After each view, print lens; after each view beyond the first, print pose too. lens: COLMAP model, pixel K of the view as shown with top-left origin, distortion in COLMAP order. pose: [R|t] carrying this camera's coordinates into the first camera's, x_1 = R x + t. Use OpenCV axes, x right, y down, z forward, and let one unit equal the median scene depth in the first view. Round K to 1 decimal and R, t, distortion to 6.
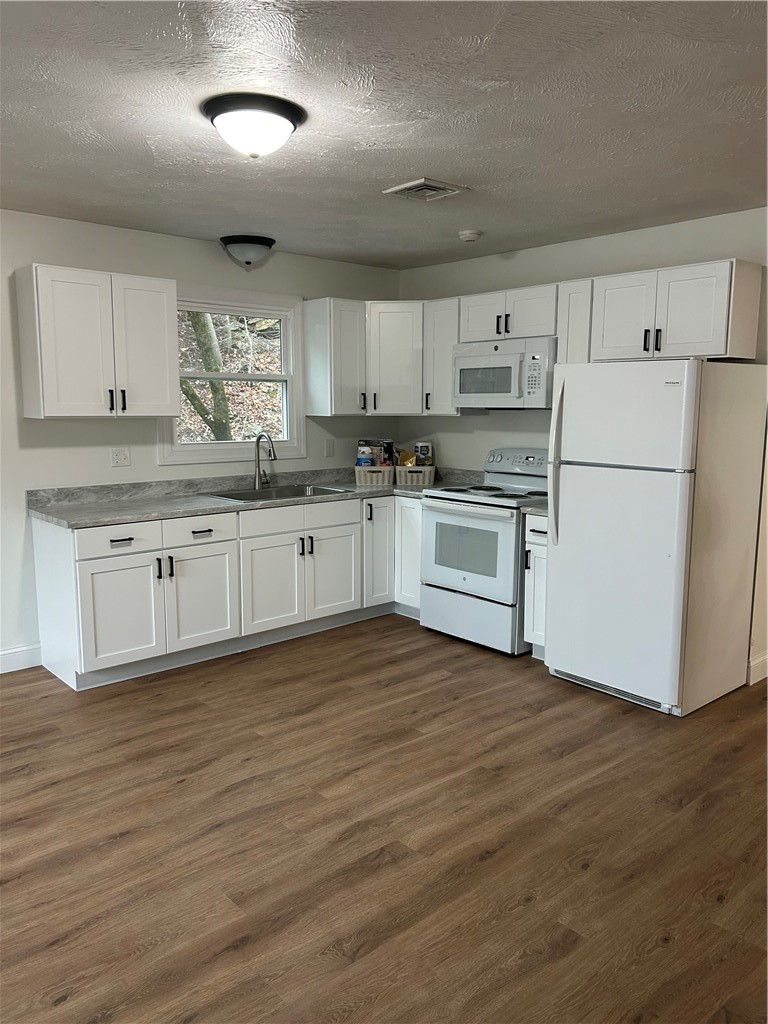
lens RADIAL K [[773.9, 0, 380.1], [0, 773.9, 511.3], [0, 0, 1]] dist [0.043055, -0.051206]
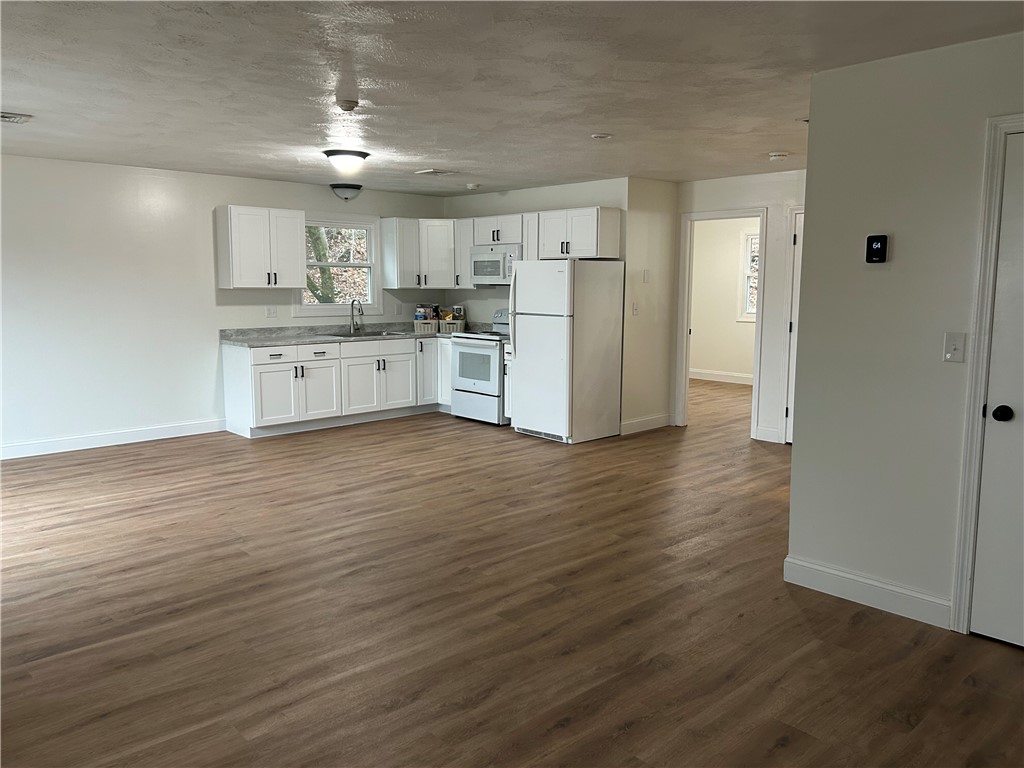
lens RADIAL K [[773.9, 0, 516.9], [0, 773.9, 382.3], [0, 0, 1]] dist [0.043055, -0.051206]
pose [[0.999217, -0.002003, 0.039506, 0.155842], [0.002421, 0.999942, -0.010533, 0.116988], [-0.039482, 0.010621, 0.999164, -0.816645]]
